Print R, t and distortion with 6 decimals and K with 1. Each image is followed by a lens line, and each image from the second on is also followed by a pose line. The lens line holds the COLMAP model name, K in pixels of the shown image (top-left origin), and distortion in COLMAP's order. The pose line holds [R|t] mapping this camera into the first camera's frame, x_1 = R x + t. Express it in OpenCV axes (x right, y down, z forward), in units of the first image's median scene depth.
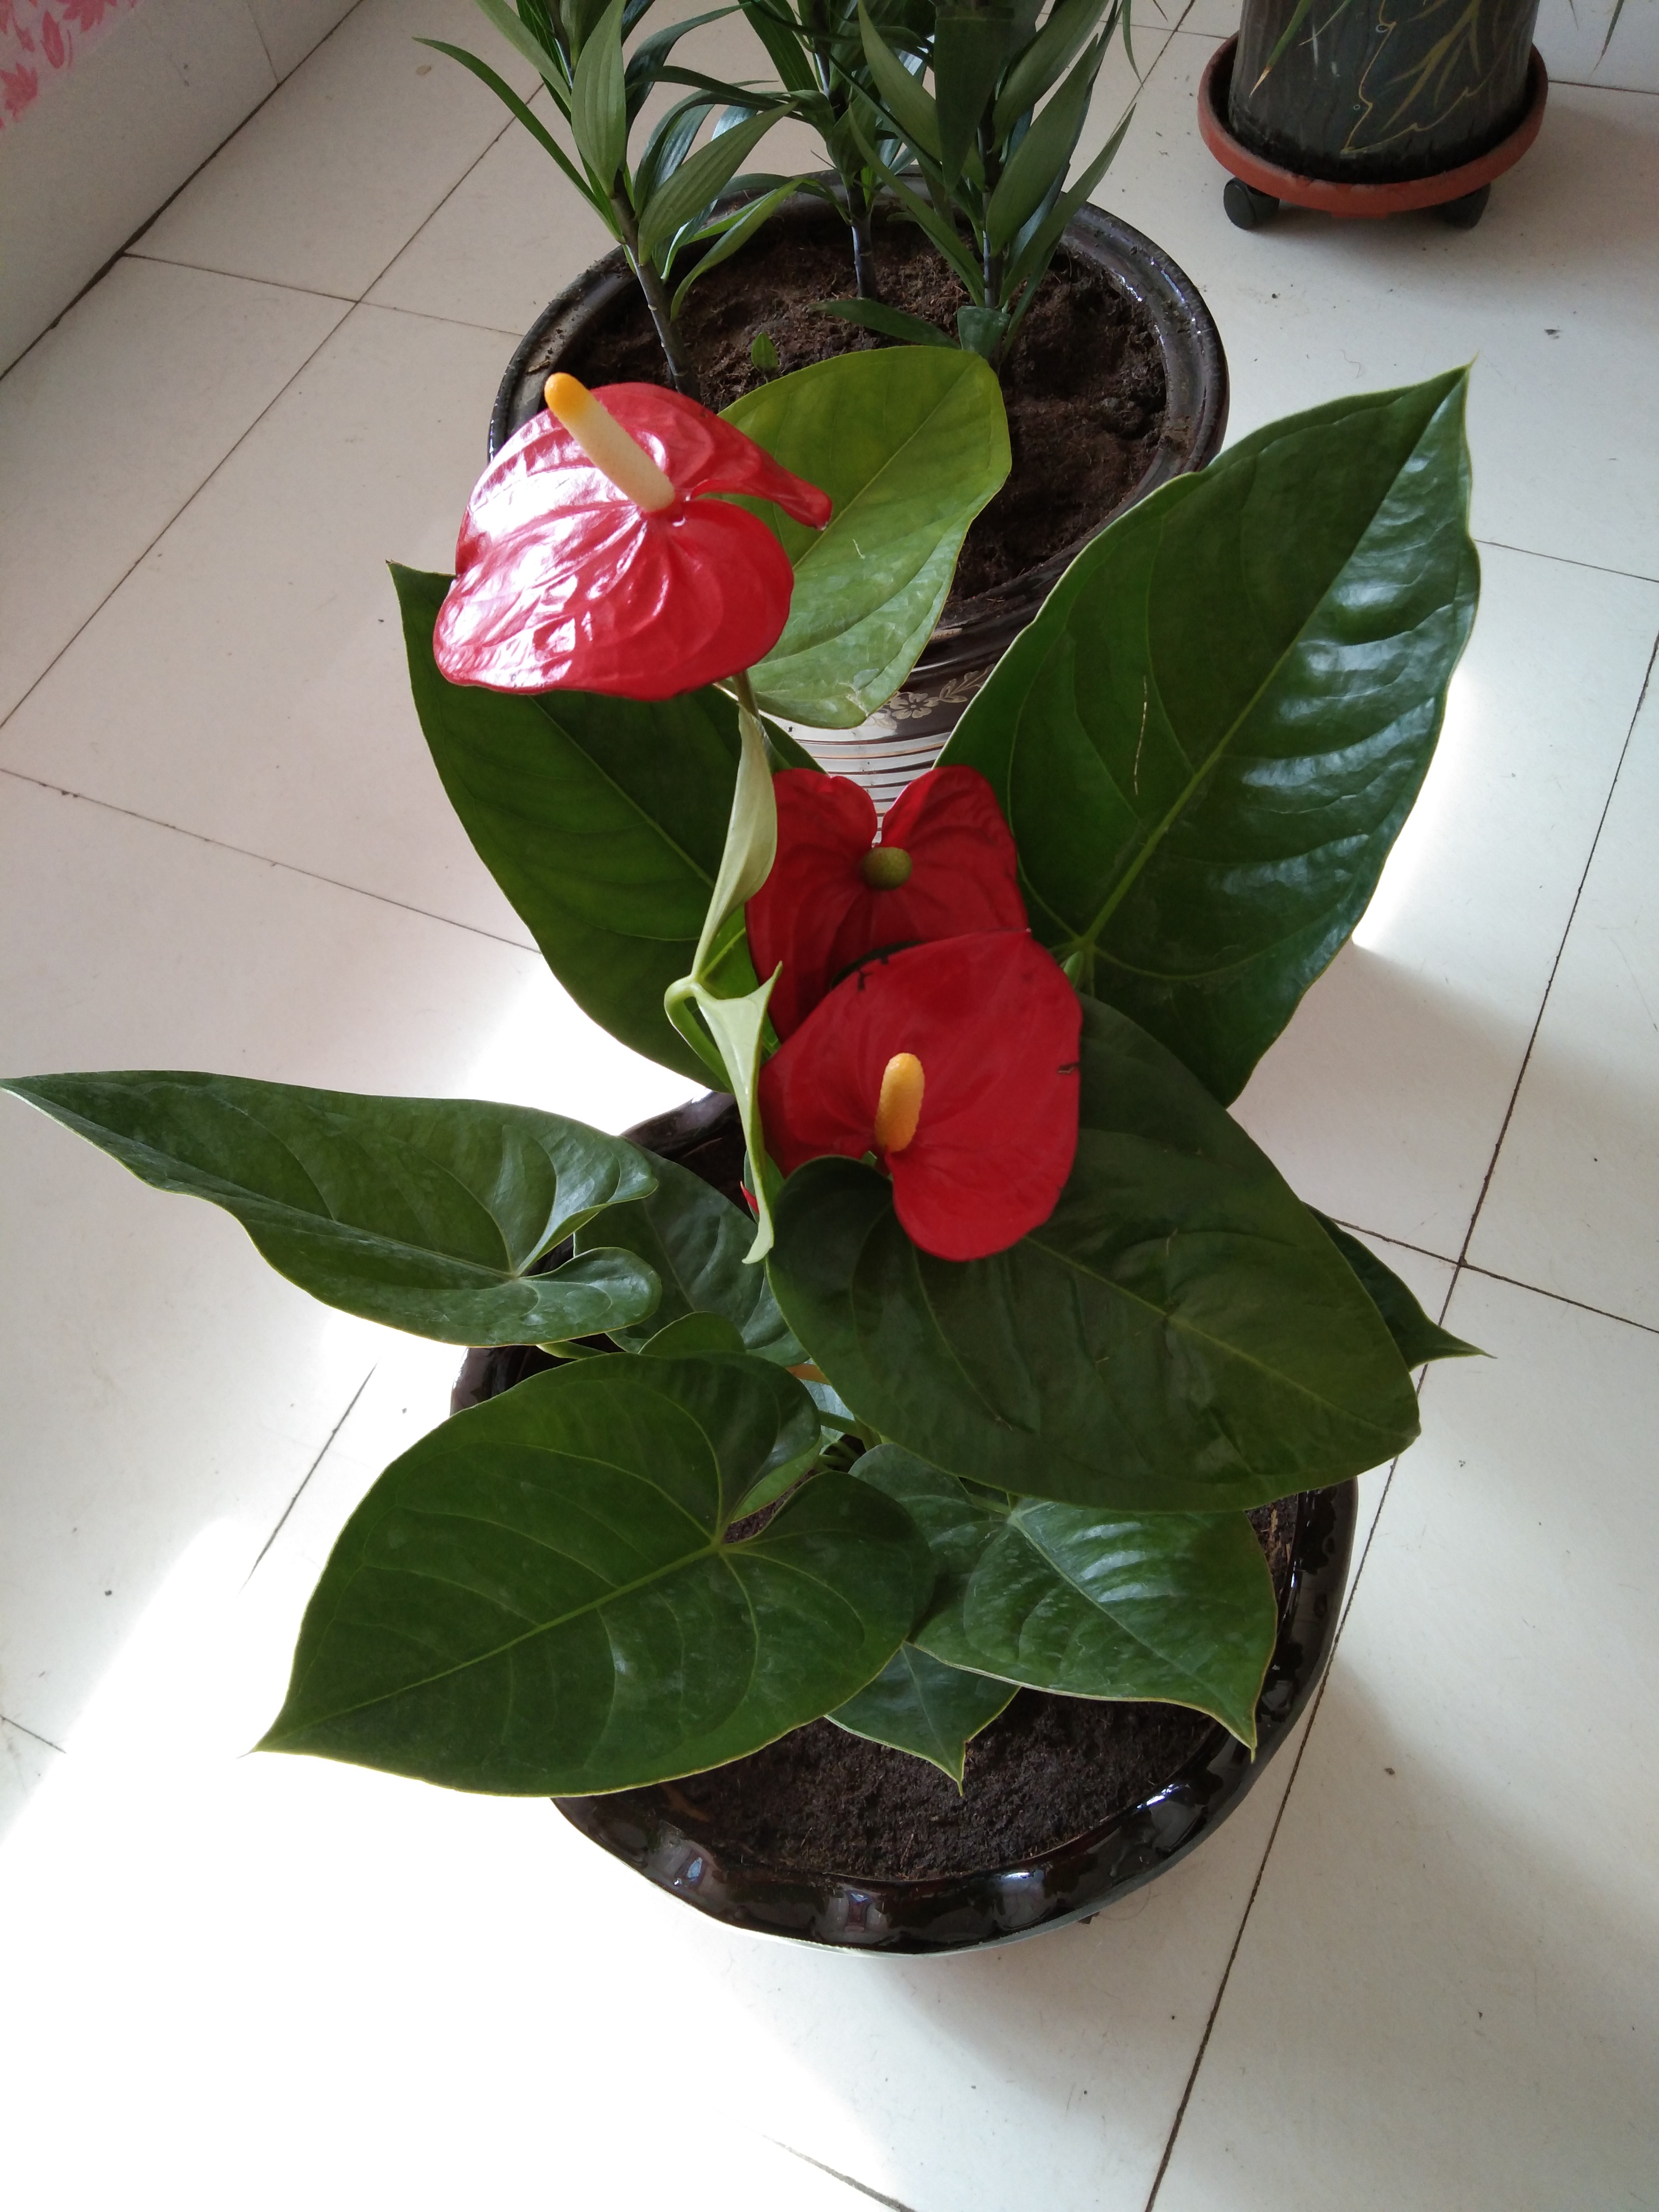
lens RADIAL K [[1766.5, 0, 829.5], [0, 1766.5, 1106.0], [0, 0, 1]] dist [0.067388, -0.115996]
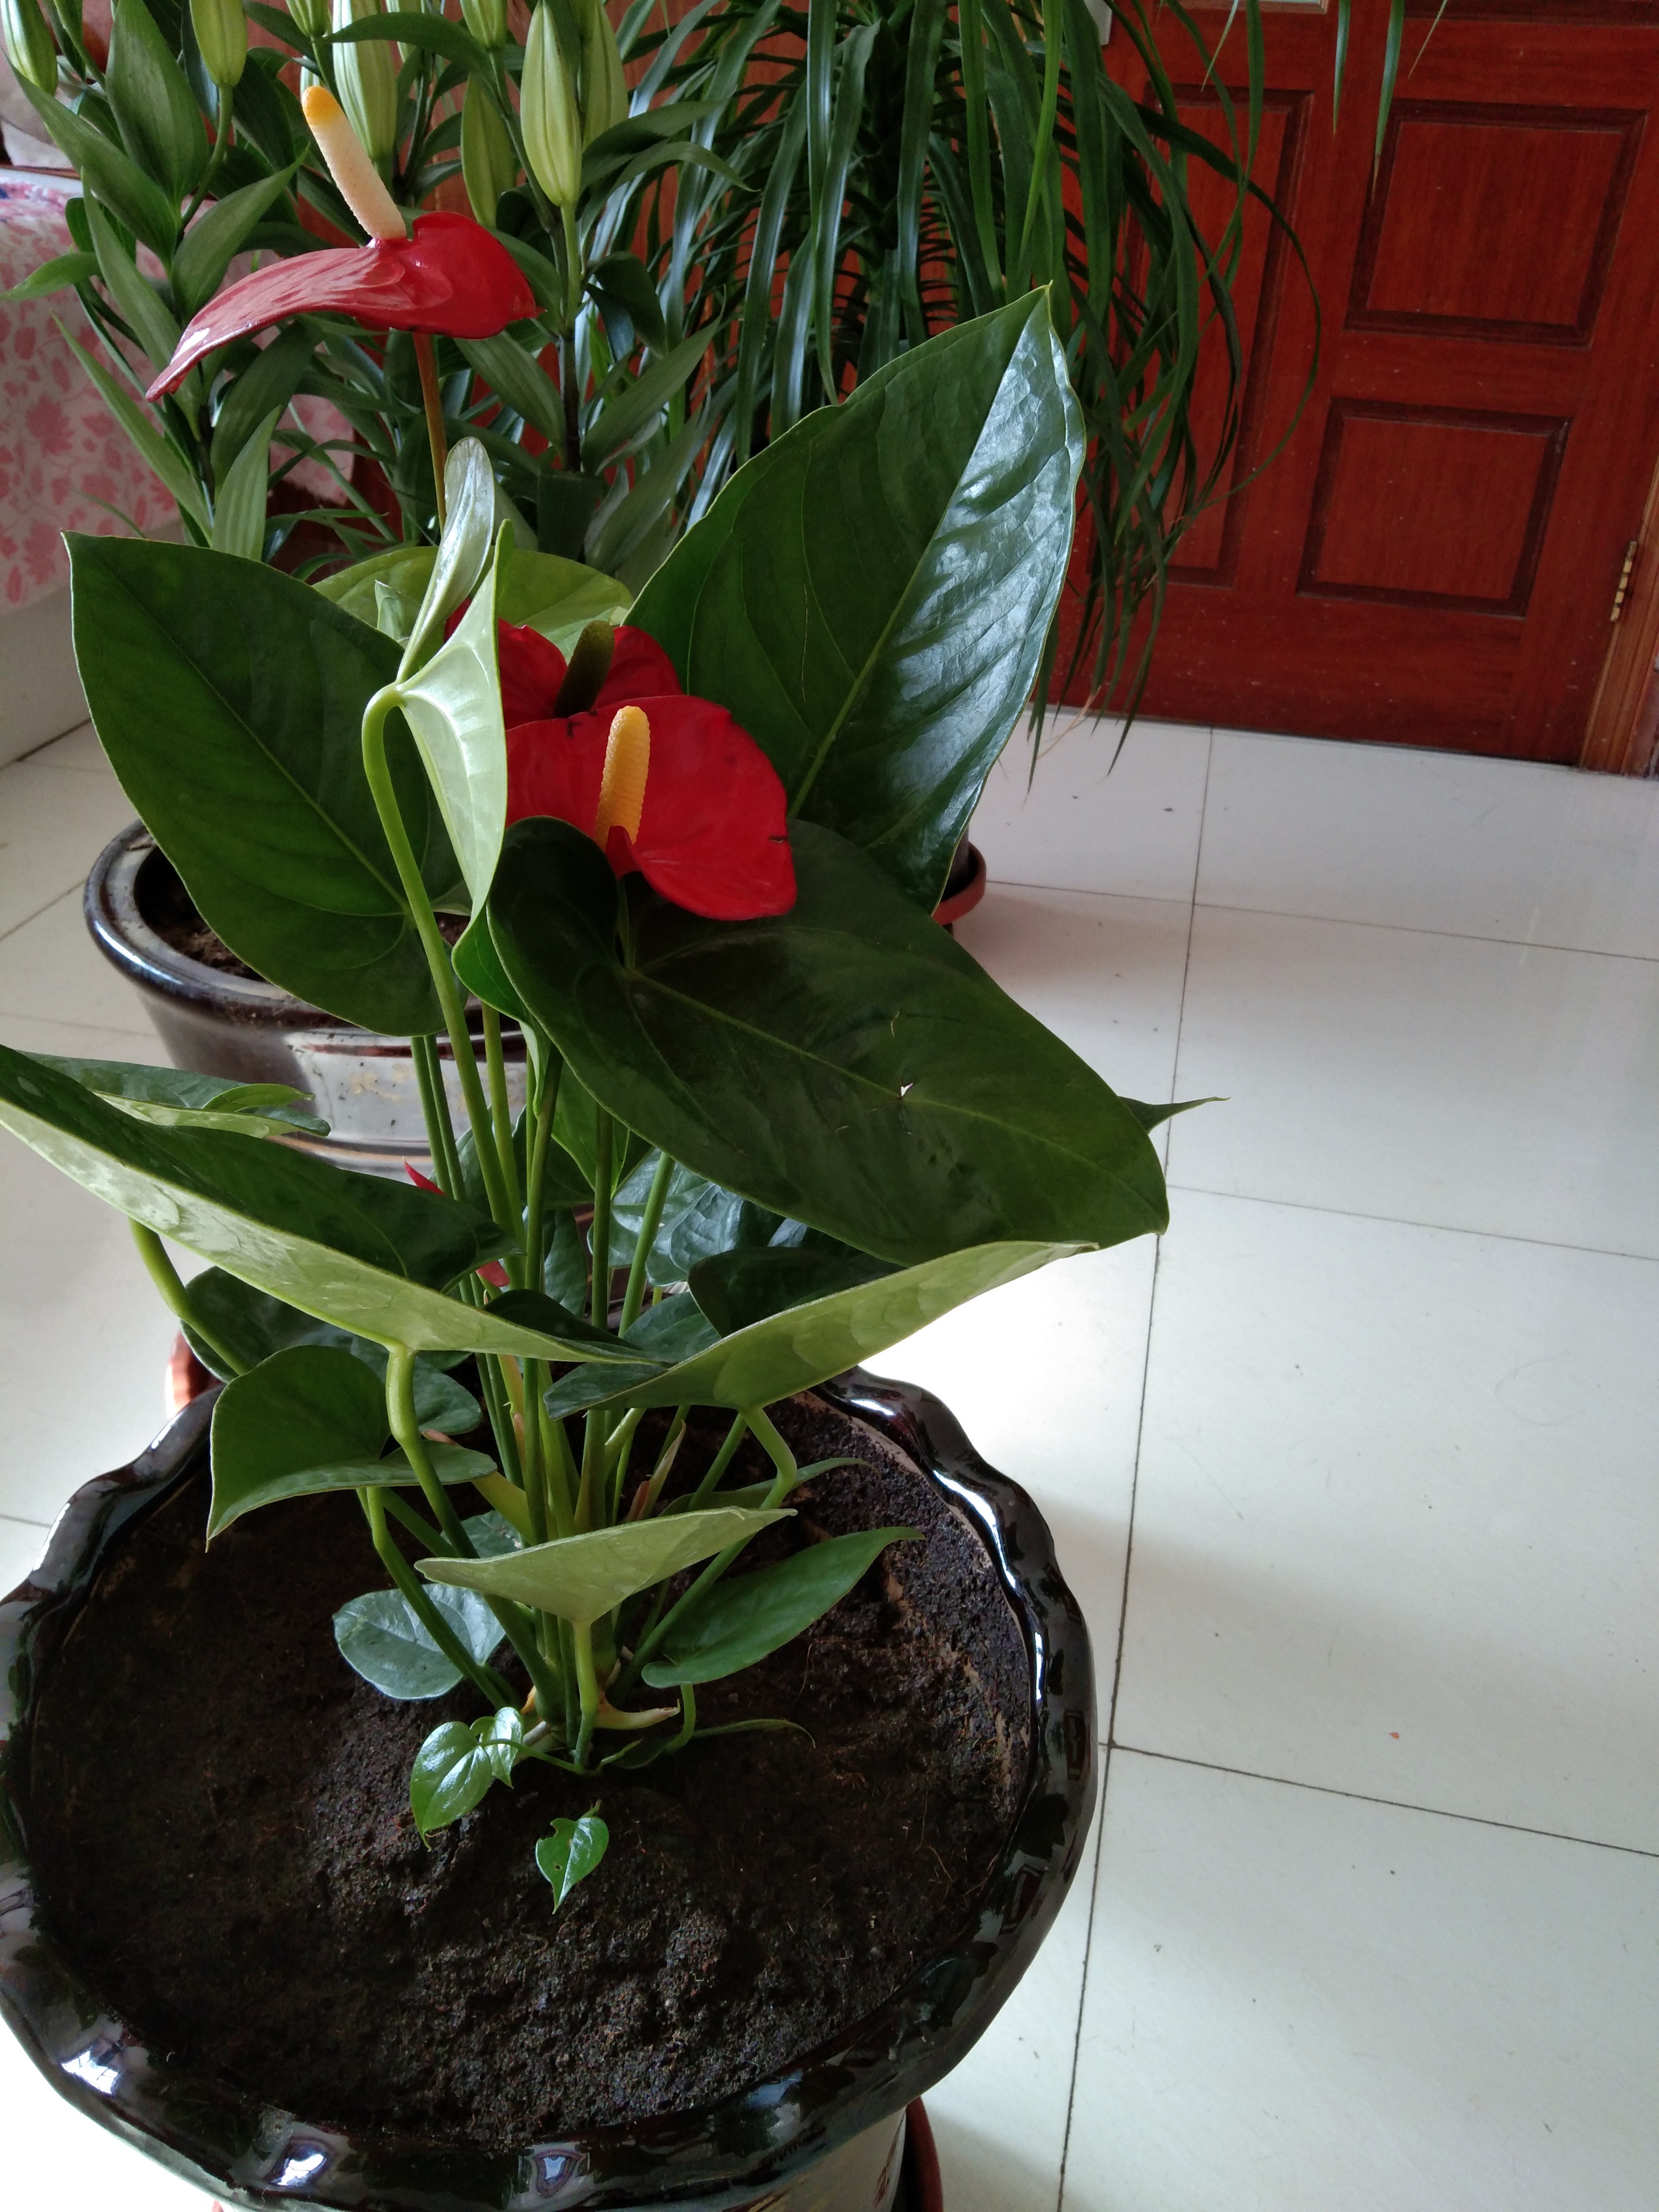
lens RADIAL K [[1766.5, 0, 829.5], [0, 1766.5, 1106.0], [0, 0, 1]] dist [0.067388, -0.115996]
pose [[0.965217, 0.014854, 0.261029, -0.071706], [0.115150, 0.872187, -0.475426, 0.444184], [-0.234728, 0.488946, 0.840139, 0.173598]]
